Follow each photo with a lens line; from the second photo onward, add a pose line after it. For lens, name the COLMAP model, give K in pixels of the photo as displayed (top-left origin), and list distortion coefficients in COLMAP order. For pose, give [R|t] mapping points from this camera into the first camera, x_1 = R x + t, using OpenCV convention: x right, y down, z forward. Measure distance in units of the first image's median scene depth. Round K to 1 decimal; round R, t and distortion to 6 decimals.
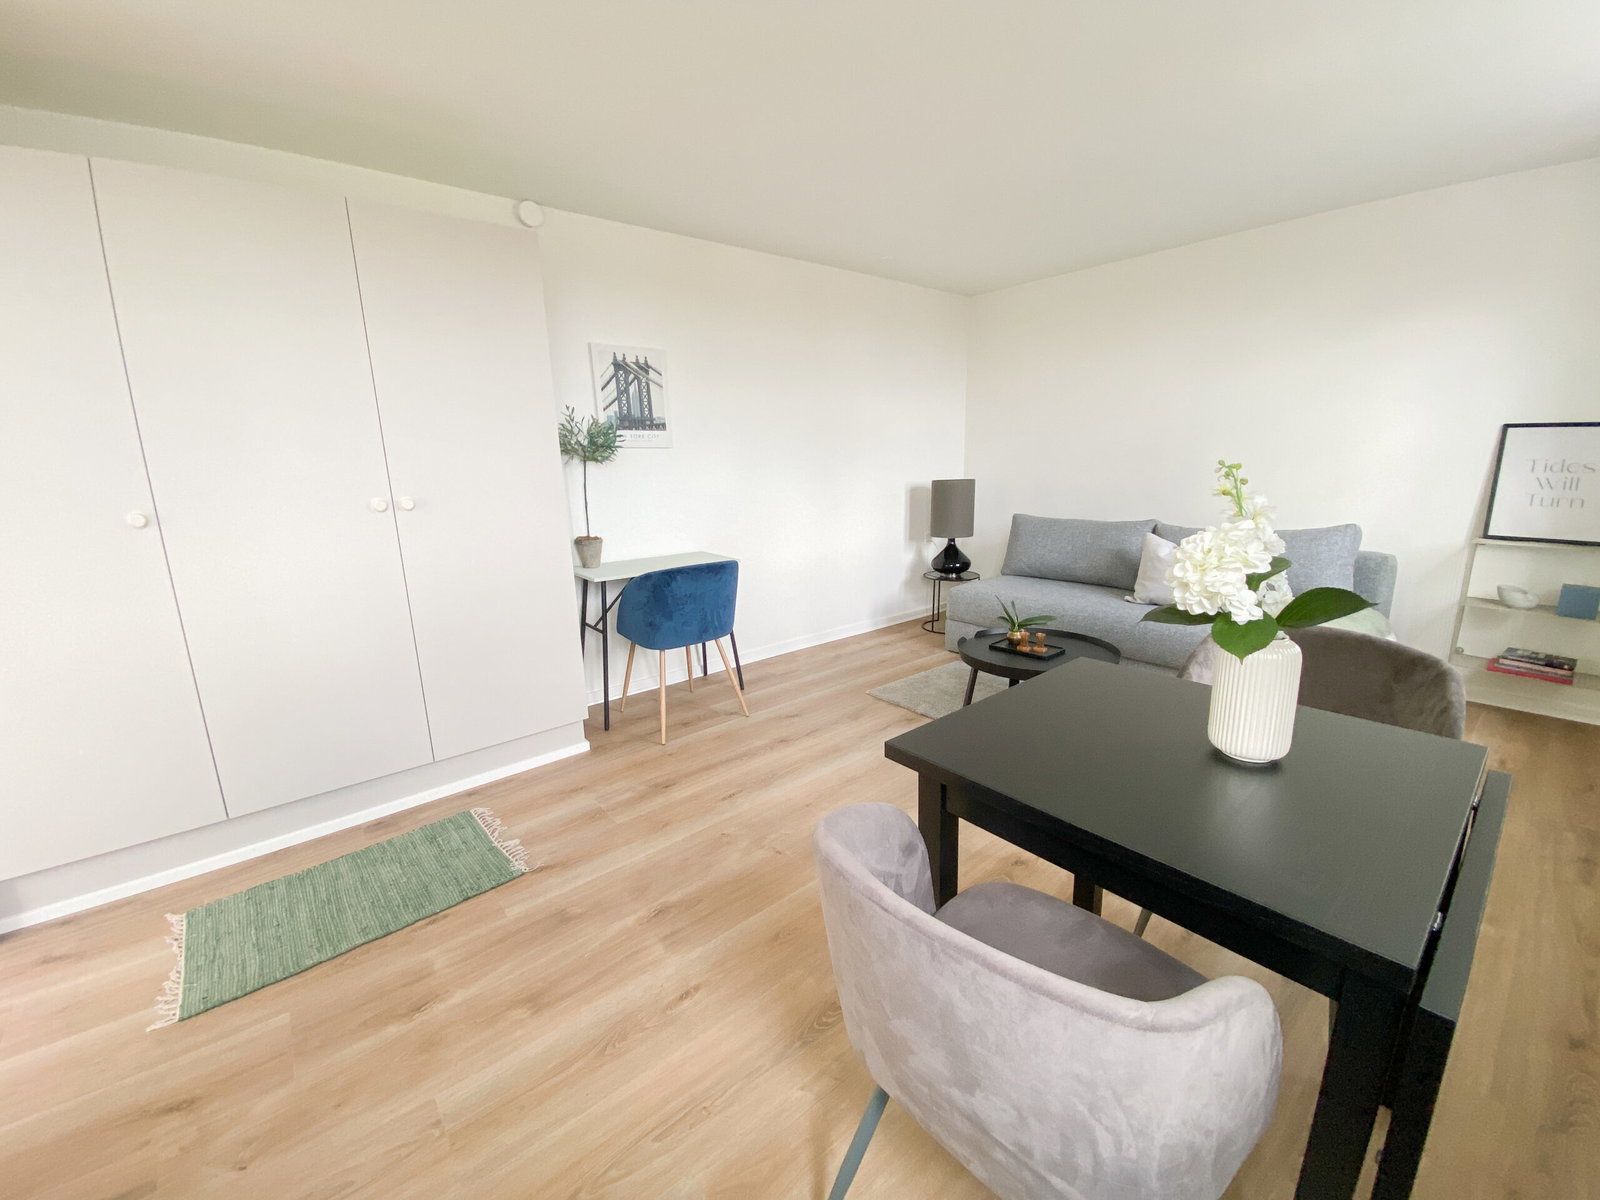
lens RADIAL K [[633.8, 0, 801.2], [0, 633.8, 603.9], [0, 0, 1]] dist [0.027935, -0.026177]
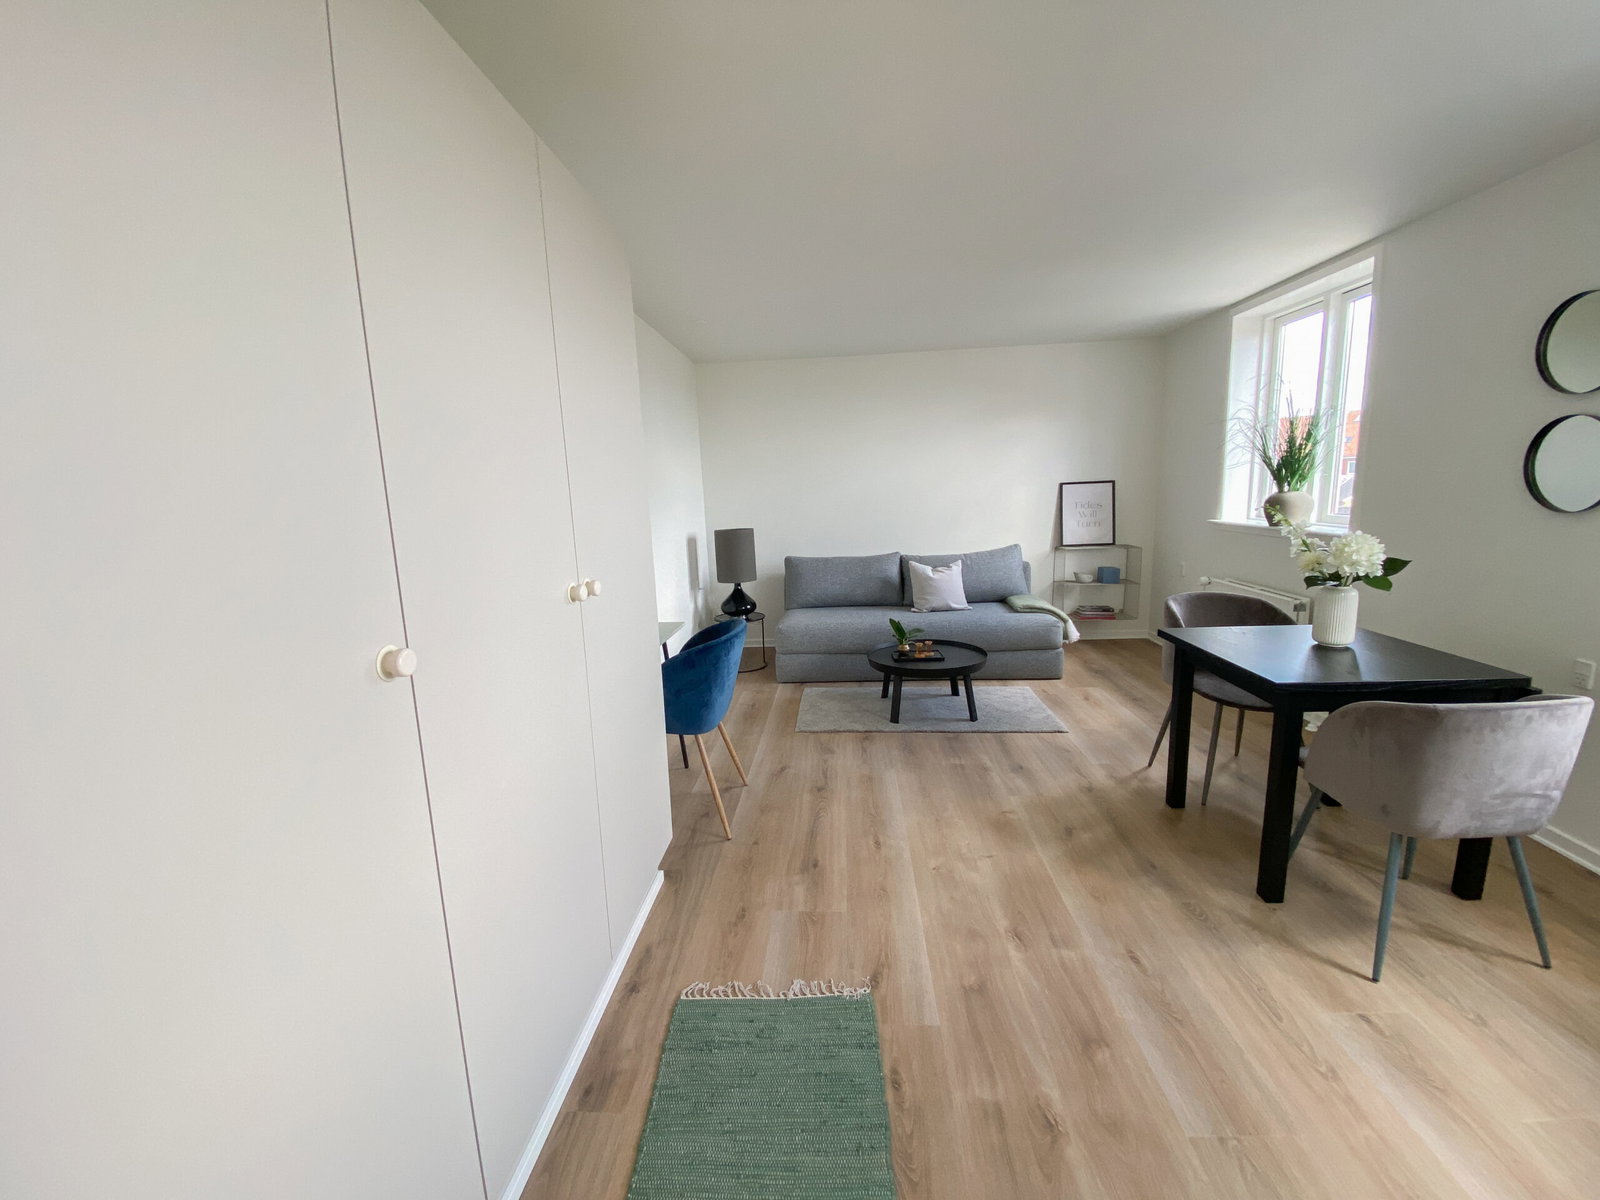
lens RADIAL K [[641.0, 0, 800.0], [0, 641.0, 600.0], [0, 0, 1]] dist [0.025937, -0.024095]
pose [[0.690228, -0.118255, 0.713863, -0.660450], [0.179494, 0.983702, -0.010597, -0.063827], [-0.700976, 0.135449, 0.700205, 0.246644]]
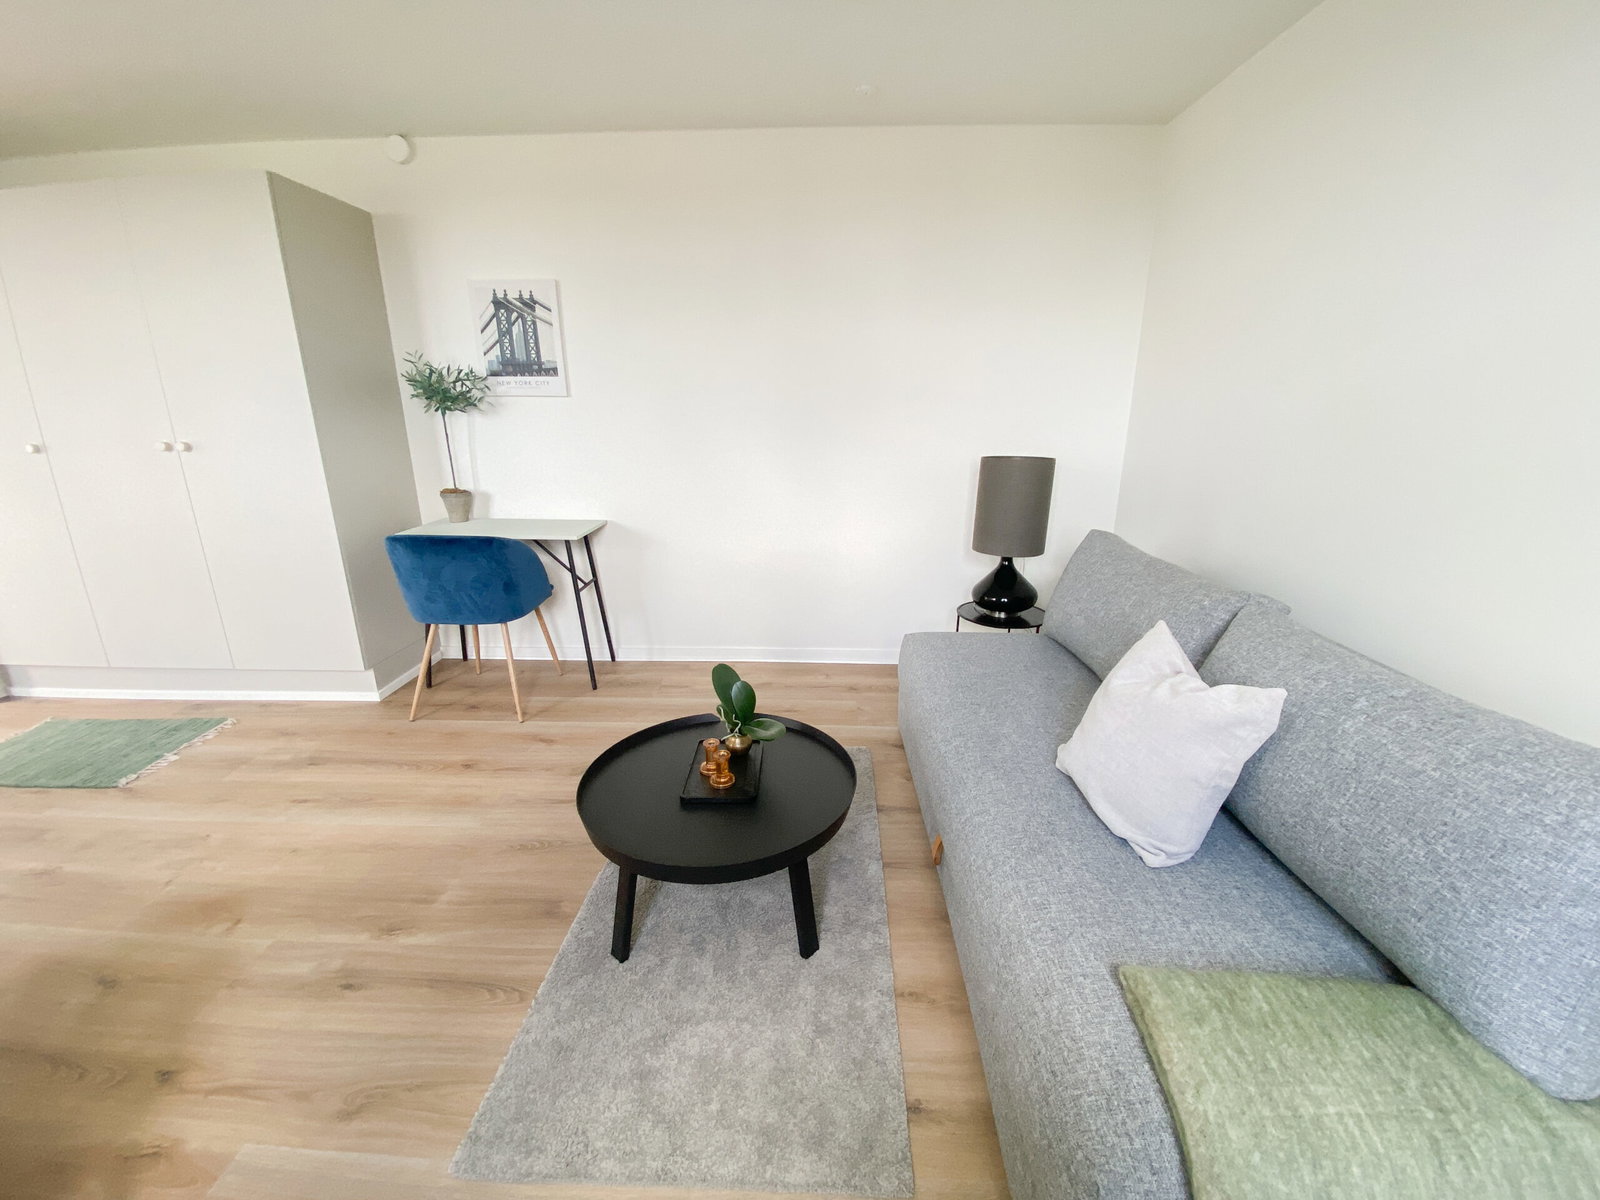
lens RADIAL K [[647.4, 0, 803.6], [0, 647.4, 595.8], [0, 0, 1]] dist [0.013414, -0.016274]
pose [[0.747154, 0.209880, -0.630643, 0.695760], [-0.166149, 0.977688, 0.128533, -0.157818], [0.643549, 0.008747, 0.765355, 0.571327]]
